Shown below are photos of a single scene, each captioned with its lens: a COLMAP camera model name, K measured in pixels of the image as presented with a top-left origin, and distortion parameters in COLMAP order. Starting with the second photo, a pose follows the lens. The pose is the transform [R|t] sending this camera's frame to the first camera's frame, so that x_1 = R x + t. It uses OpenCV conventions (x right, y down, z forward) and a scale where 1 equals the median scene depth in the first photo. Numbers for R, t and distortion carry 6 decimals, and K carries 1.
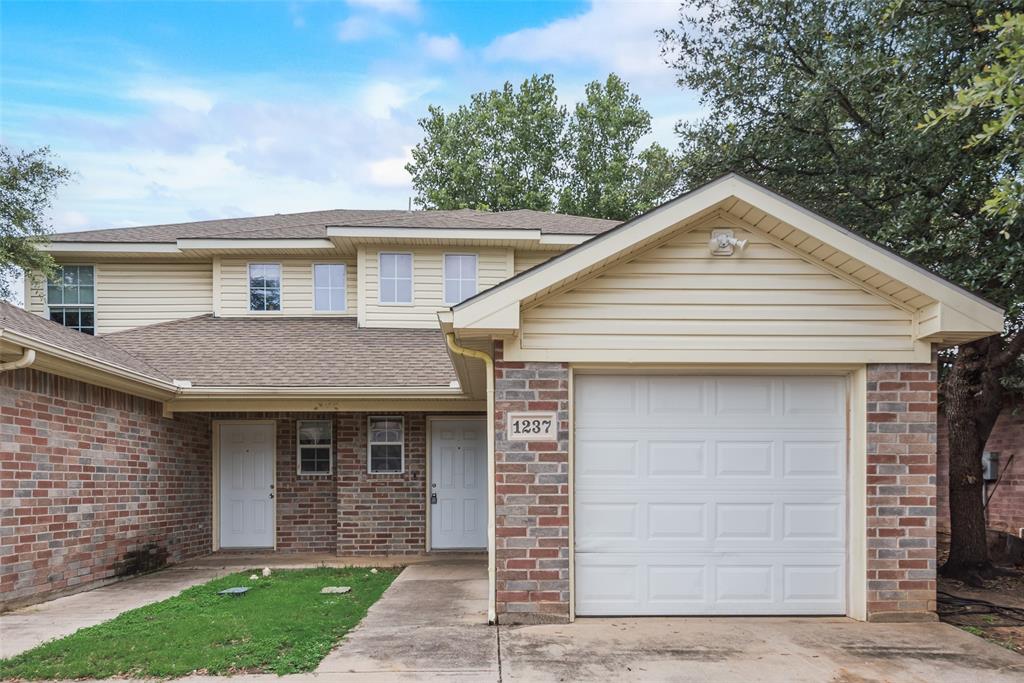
lens RADIAL K [[618.8, 0, 512.0], [0, 618.8, 341.5], [0, 0, 1]] dist [0.022845, -0.014868]
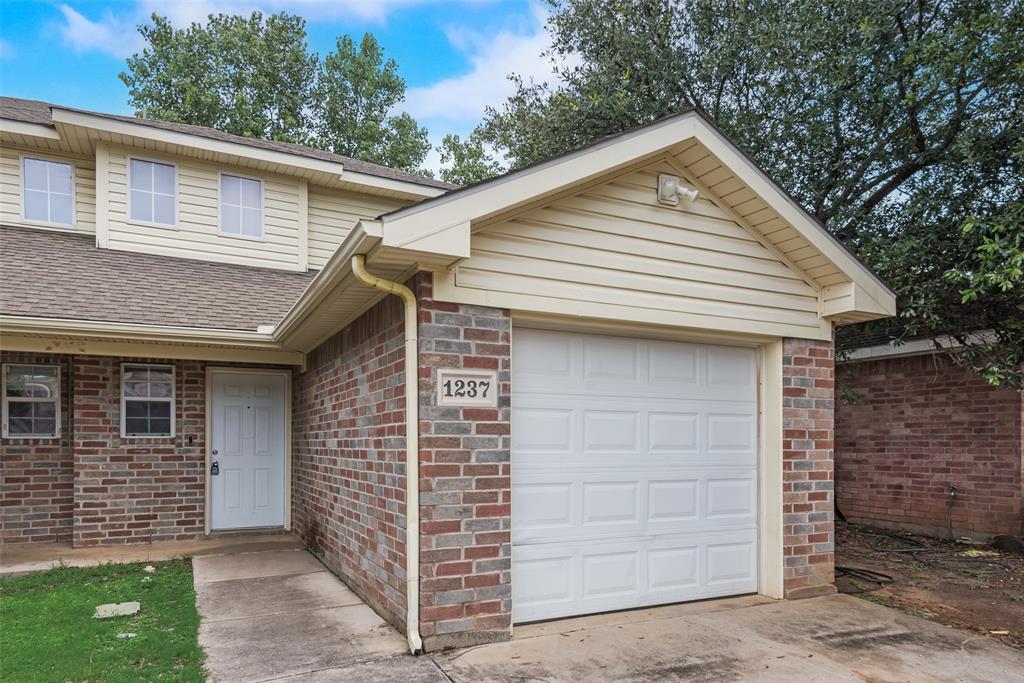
lens RADIAL K [[618.8, 0, 512.0], [0, 618.8, 341.5], [0, 0, 1]] dist [0.022845, -0.014868]
pose [[0.921157, 0.066937, 0.383392, -0.205822], [-0.090926, 0.994851, 0.044771, 0.038605], [-0.378421, -0.076102, 0.922500, 0.266740]]
